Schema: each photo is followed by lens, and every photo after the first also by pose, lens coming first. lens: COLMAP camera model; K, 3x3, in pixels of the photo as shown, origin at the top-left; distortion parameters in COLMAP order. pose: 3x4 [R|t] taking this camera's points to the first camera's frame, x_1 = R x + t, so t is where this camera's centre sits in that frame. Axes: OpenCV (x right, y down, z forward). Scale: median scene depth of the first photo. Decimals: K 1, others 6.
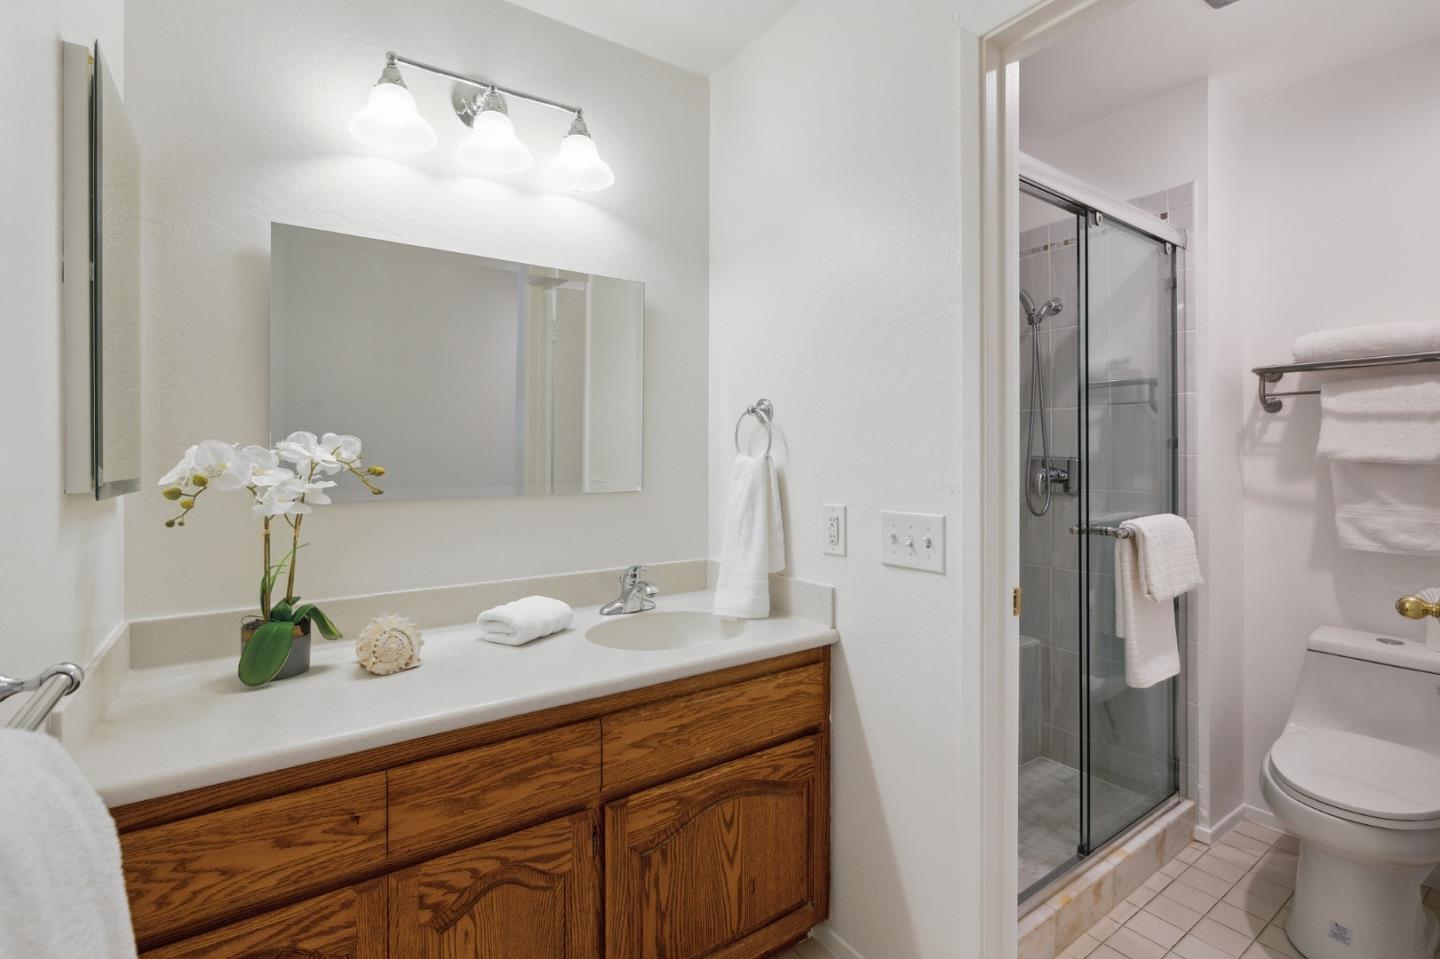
lens RADIAL K [[655.8, 0, 719.7], [0, 655.8, 457.1], [0, 0, 1]] dist [-0.007446, 0.000573]
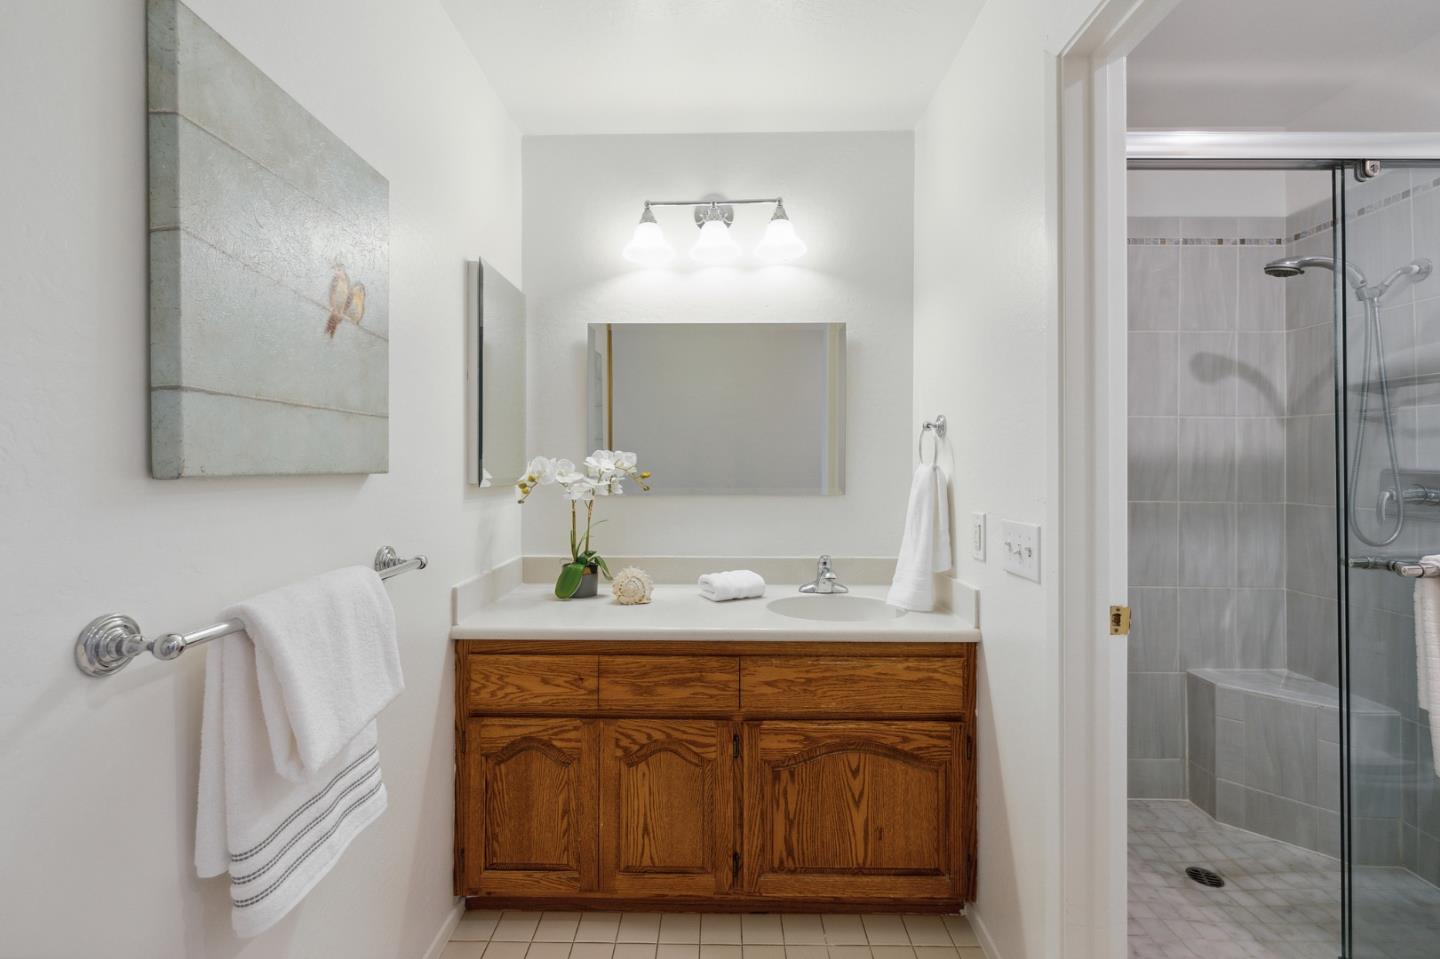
lens RADIAL K [[609.8, 0, 717.3], [0, 609.8, 462.8], [0, 0, 1]] dist [0.000332, 0.000226]
pose [[0.816395, 0.000624, -0.577494, 0.487029], [-0.004605, 0.999975, -0.005430, -0.001836], [0.577476, 0.007093, 0.816377, -0.072148]]
